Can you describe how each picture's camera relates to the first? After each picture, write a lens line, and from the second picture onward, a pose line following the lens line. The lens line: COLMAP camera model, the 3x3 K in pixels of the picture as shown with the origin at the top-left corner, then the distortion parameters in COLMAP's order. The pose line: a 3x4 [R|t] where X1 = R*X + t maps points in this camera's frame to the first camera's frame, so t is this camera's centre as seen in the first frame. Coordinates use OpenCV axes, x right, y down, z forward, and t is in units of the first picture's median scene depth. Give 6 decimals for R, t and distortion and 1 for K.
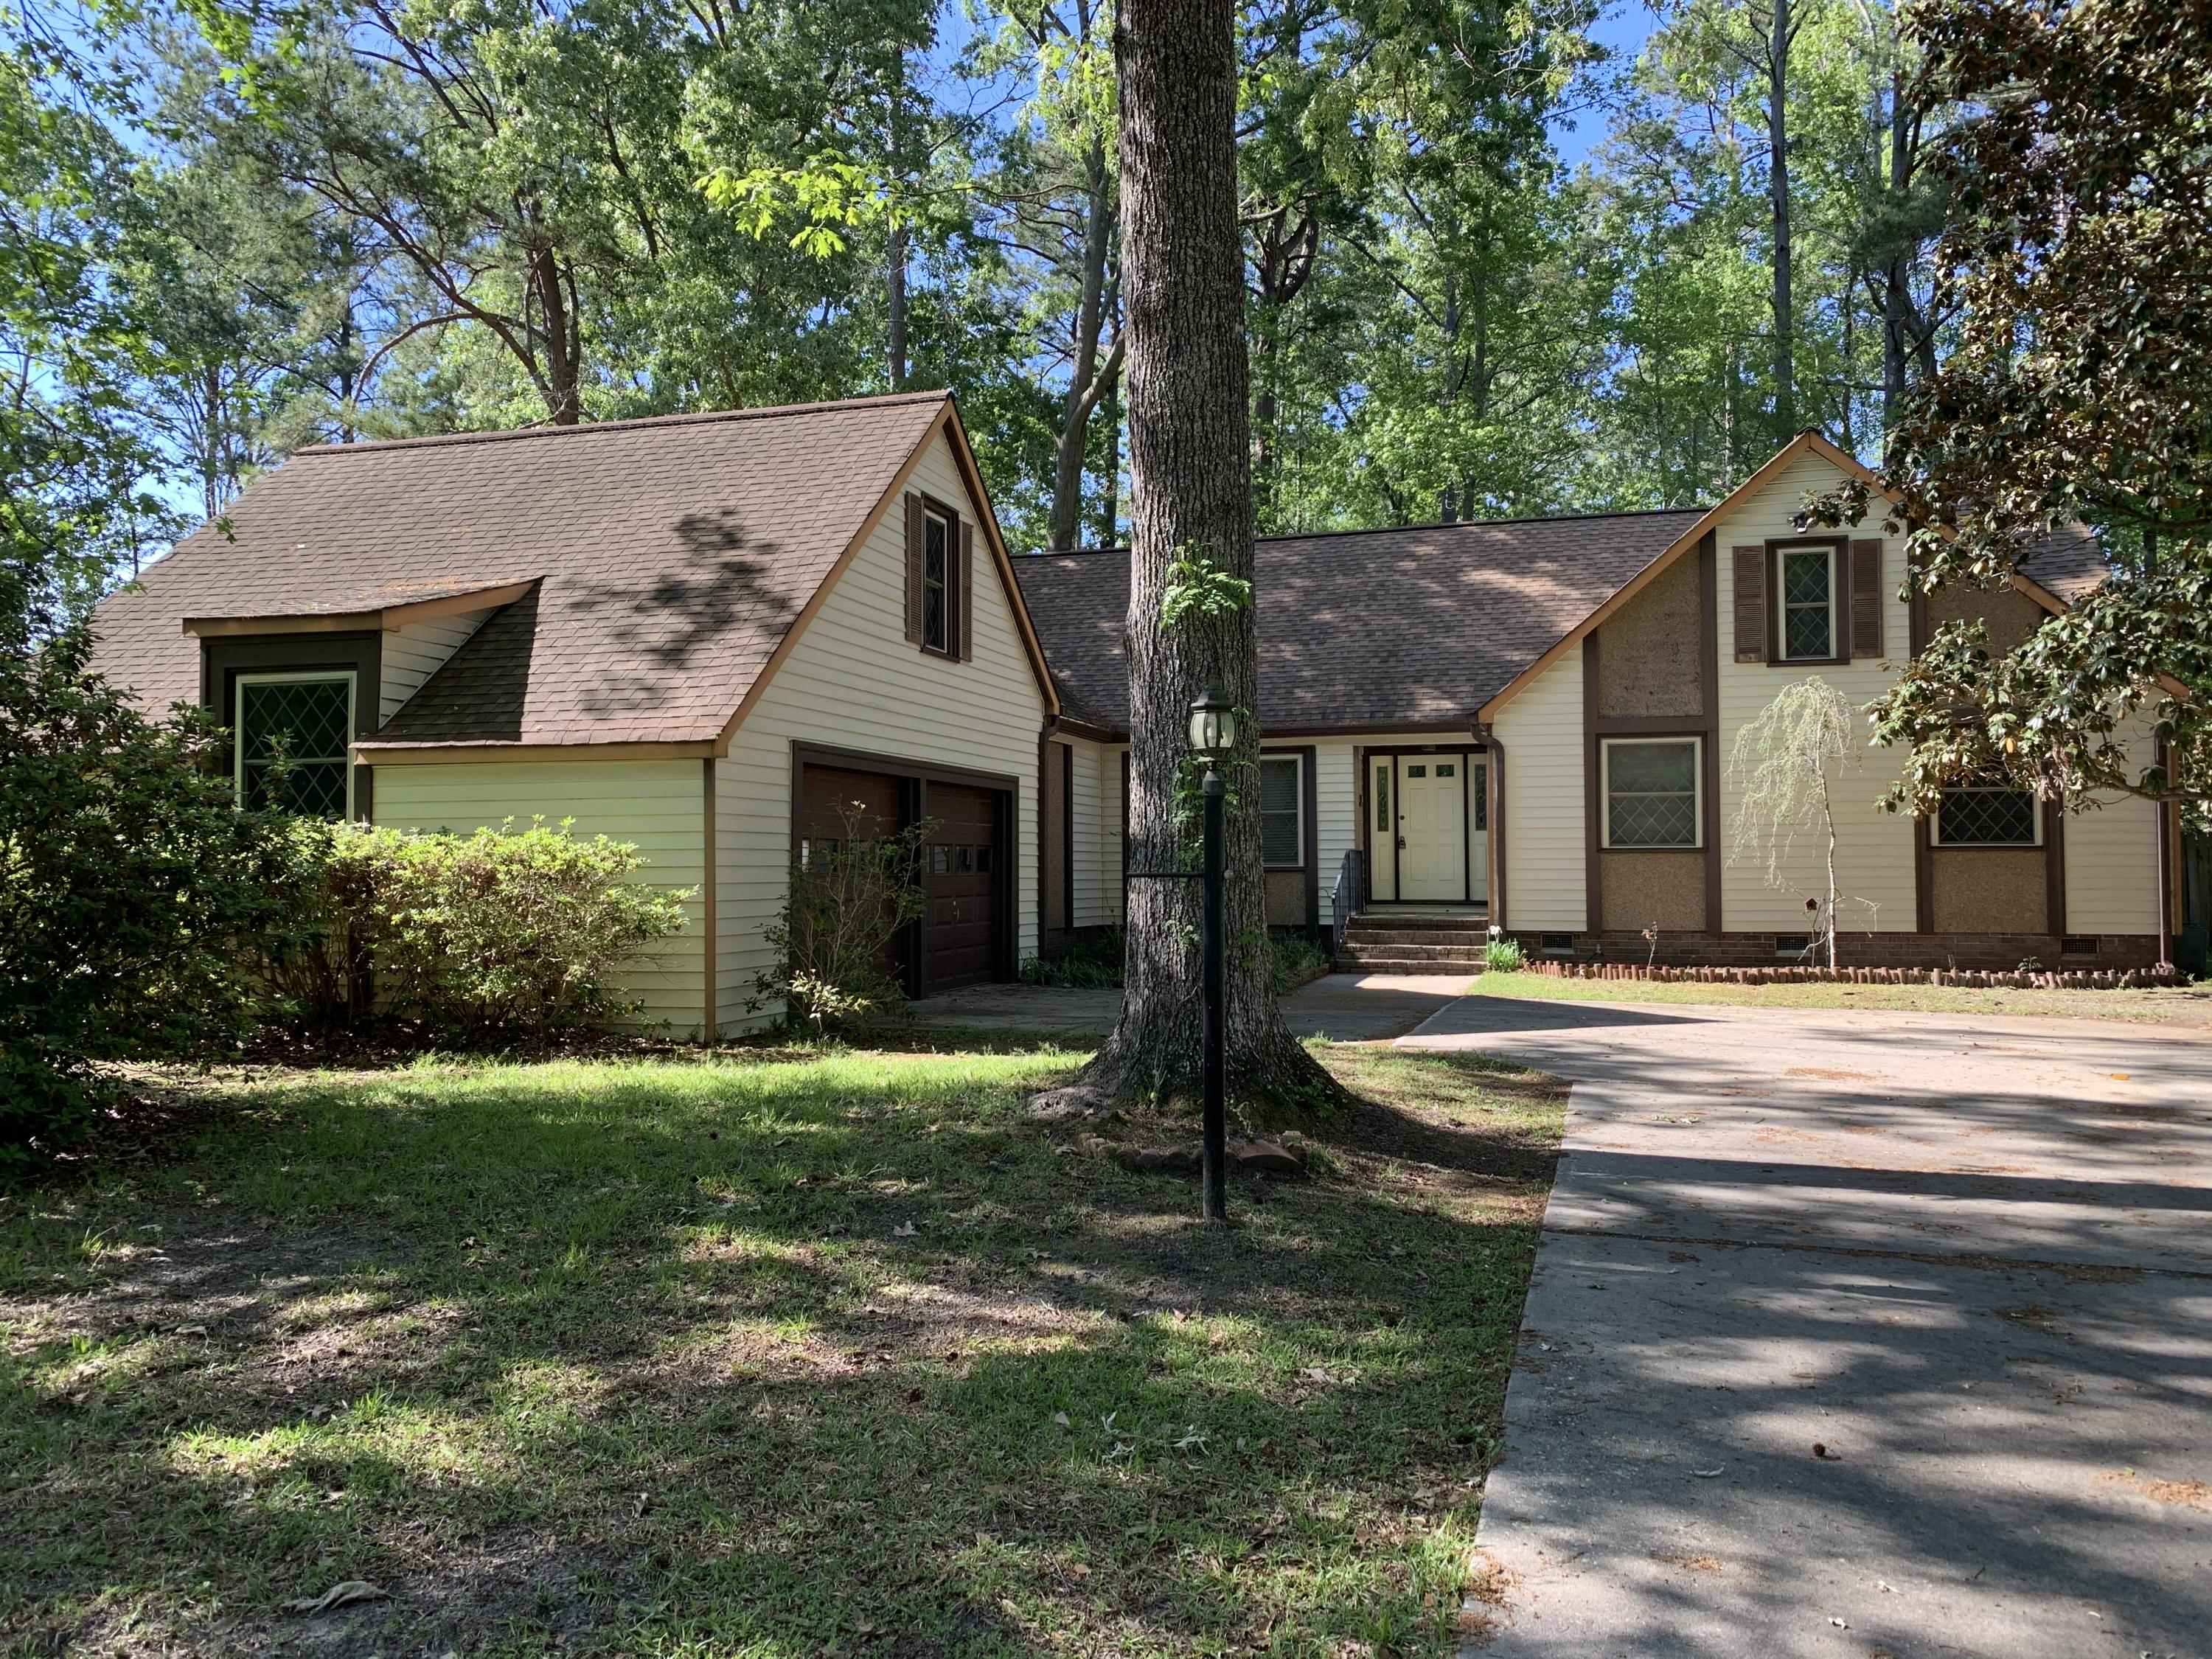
lens RADIAL K [[1689.6, 0, 1118.5], [0, 1689.6, 816.8], [0, 0, 1]] dist [0.016928, -0.016554]
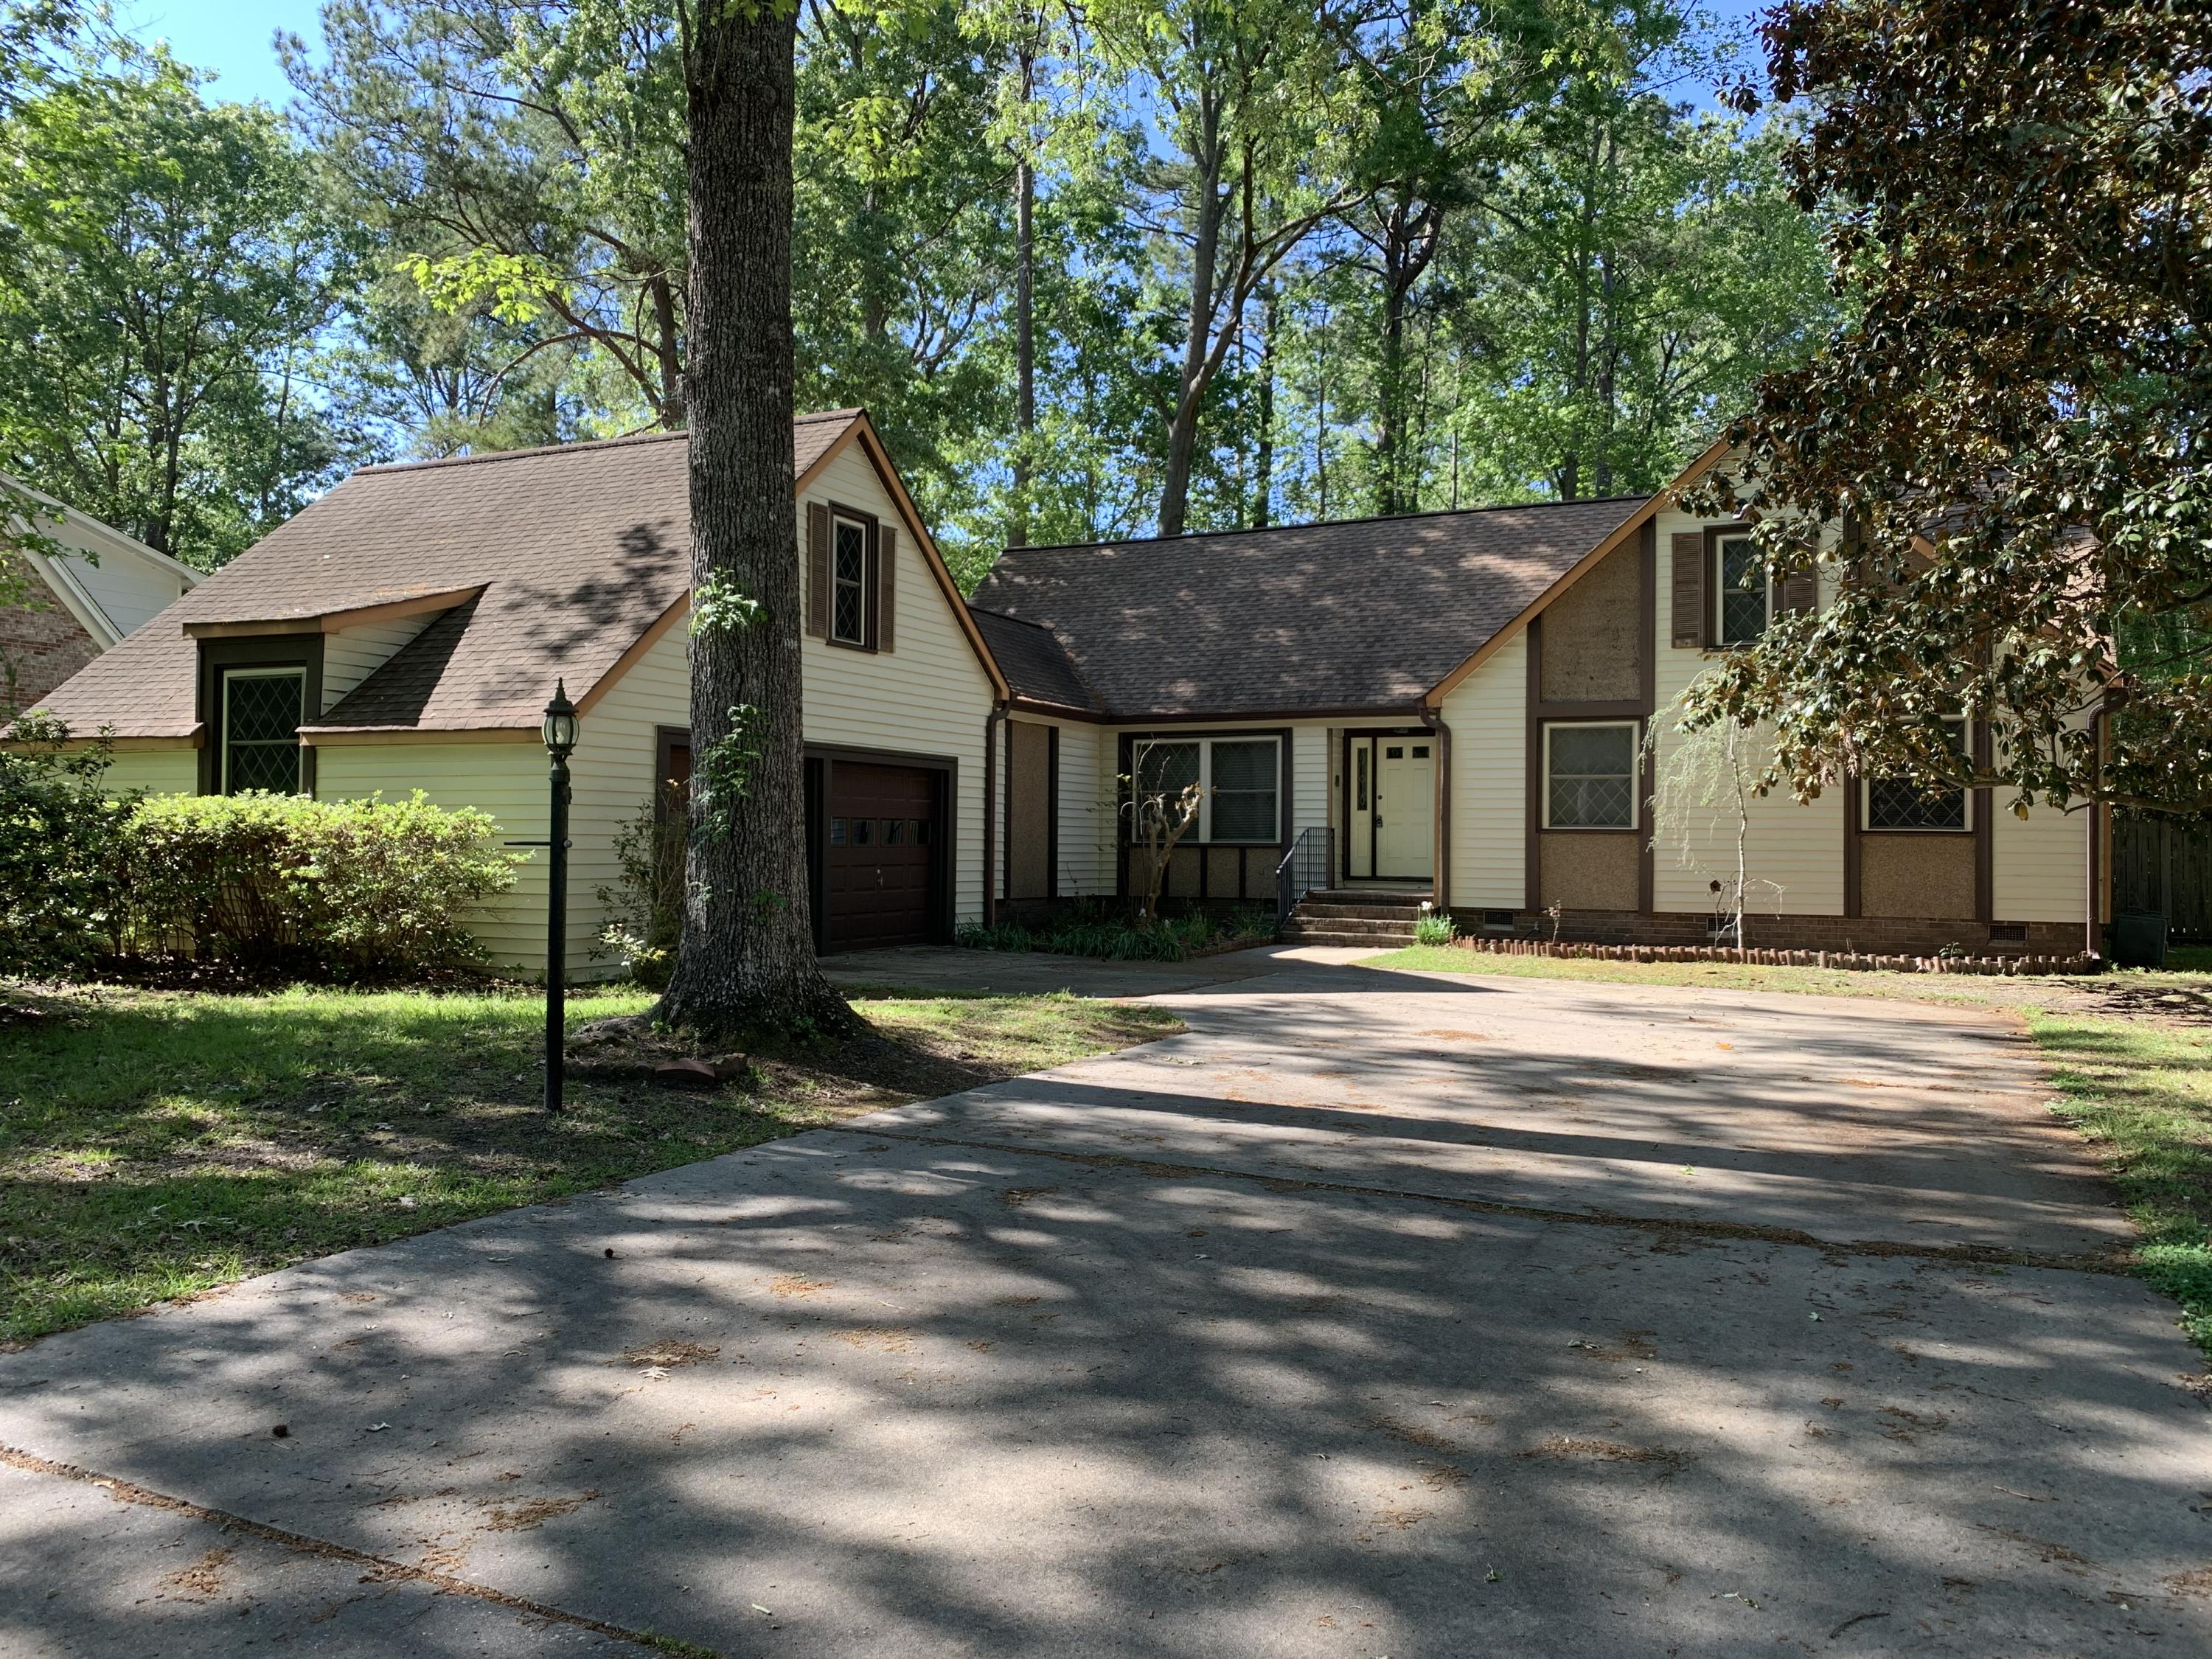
lens RADIAL K [[1690.7, 0, 1106.0], [0, 1690.7, 829.5], [0, 0, 1]] dist [0.010866, 0.006730]
pose [[0.987776, 0.011867, -0.155430, 0.213242], [-0.008406, 0.999702, 0.022905, -0.002764], [0.155655, -0.021318, 0.987581, -0.067081]]
